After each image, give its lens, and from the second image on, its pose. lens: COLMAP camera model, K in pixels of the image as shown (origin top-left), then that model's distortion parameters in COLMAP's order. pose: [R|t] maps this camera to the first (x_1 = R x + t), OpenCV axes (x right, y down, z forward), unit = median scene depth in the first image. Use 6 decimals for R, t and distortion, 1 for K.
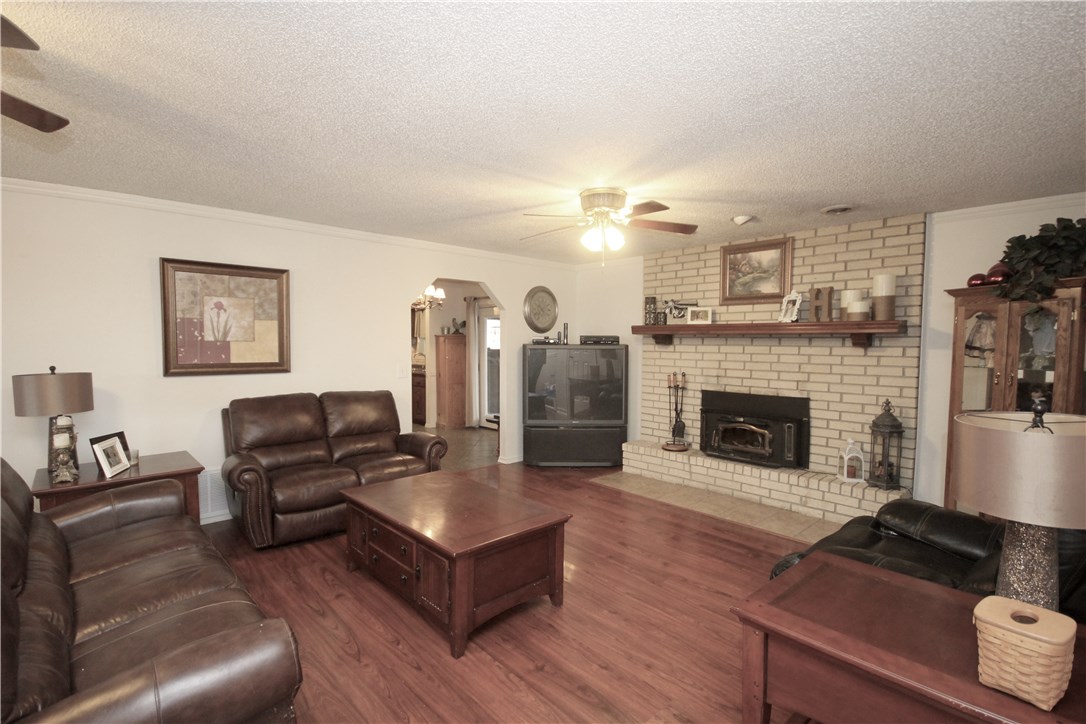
lens RADIAL K [[505.4, 0, 543.1], [0, 505.4, 368.8], [0, 0, 1]] dist [0.000513, -0.005261]
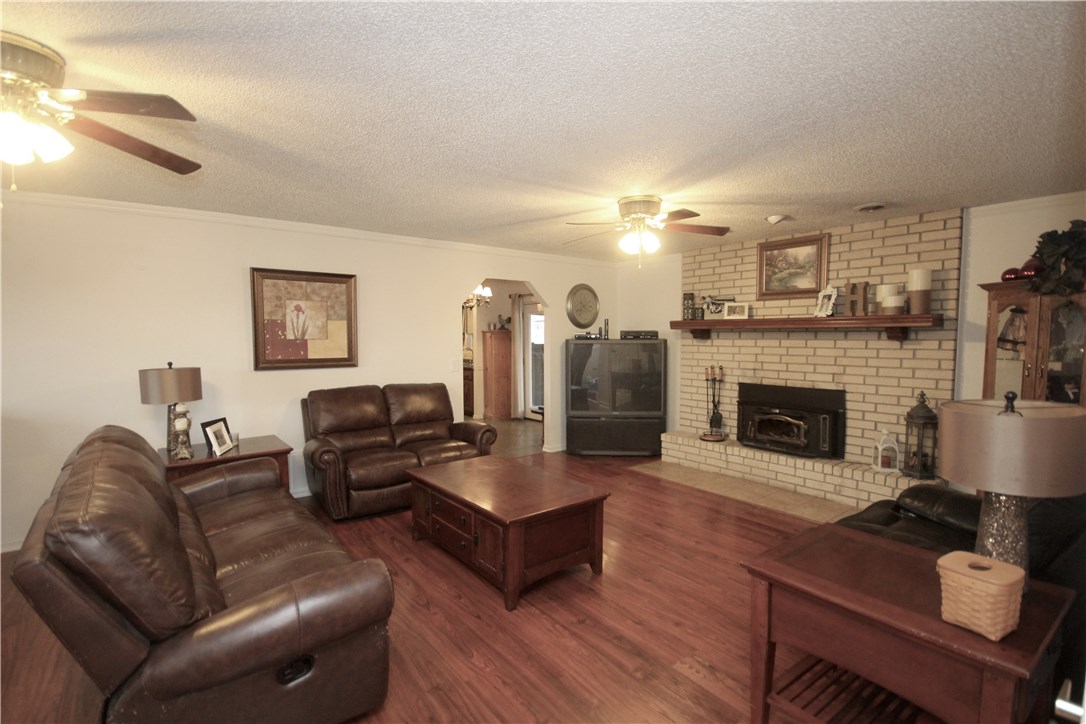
lens RADIAL K [[505.4, 0, 539.1], [0, 505.4, 368.7], [0, 0, 1]] dist [0.000513, -0.005261]
pose [[0.995776, -0.002456, -0.091785, 0.002308], [0.003562, 0.999923, 0.011888, -0.000383], [0.091749, -0.012165, 0.995708, -0.078352]]
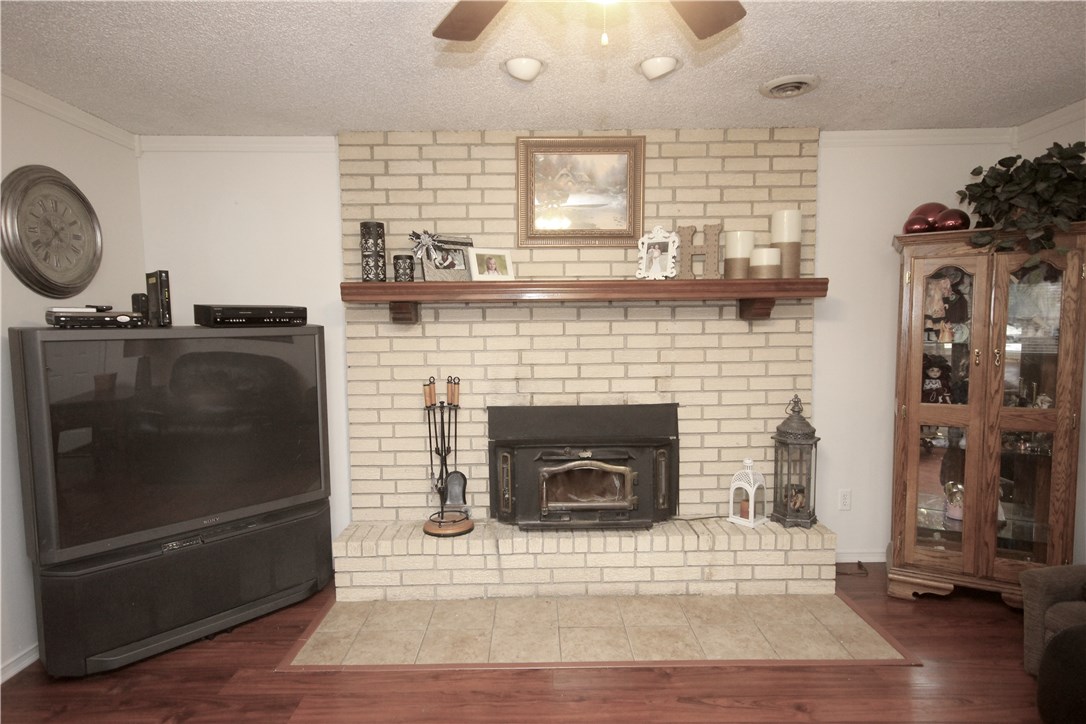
lens RADIAL K [[616.6, 0, 545.2], [0, 616.6, 369.5], [0, 0, 1]] dist [0.008820, 0.002263]
pose [[0.672987, -0.069797, 0.736354, -0.140917], [0.055469, 0.997497, 0.043854, -0.026351], [-0.737572, 0.011332, 0.675174, 0.603986]]
